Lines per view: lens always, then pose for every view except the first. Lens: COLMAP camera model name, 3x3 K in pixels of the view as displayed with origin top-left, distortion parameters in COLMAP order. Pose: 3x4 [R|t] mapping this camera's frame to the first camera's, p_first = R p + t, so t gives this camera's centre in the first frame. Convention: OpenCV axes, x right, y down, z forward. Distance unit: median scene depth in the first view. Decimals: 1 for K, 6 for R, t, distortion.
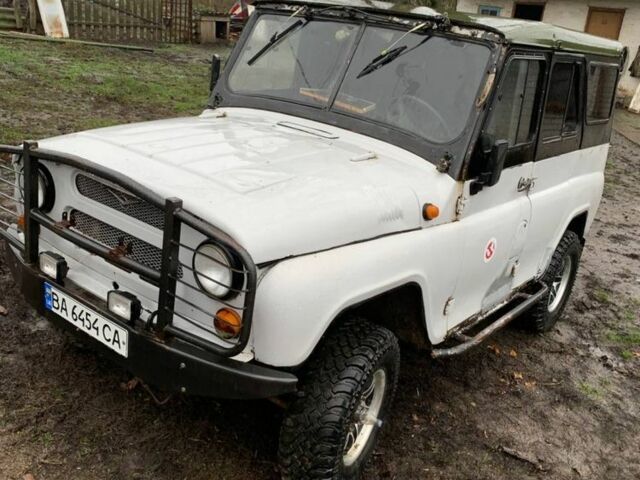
lens RADIAL K [[641.9, 0, 320.0], [0, 641.9, 240.0], [0, 0, 1]] dist [0.205011, -0.500930]
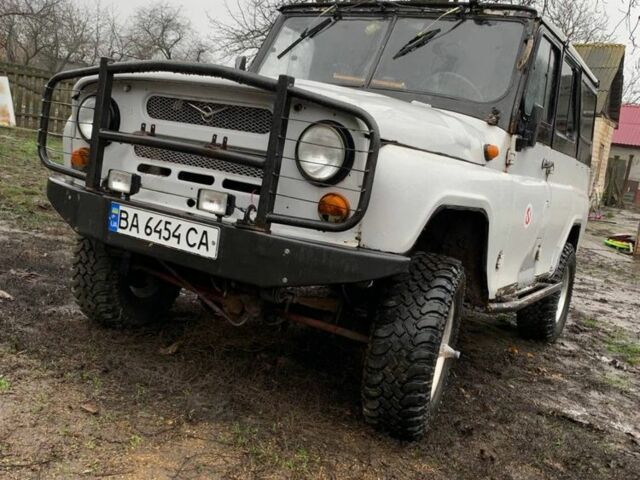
lens RADIAL K [[641.9, 0, 320.0], [0, 641.9, 240.0], [0, 0, 1]] dist [0.205011, -0.500930]
pose [[0.991697, 0.010335, 0.128181, -0.238361], [0.015896, 0.979269, -0.201941, 0.309342], [-0.127610, 0.202302, 0.970974, 0.056783]]
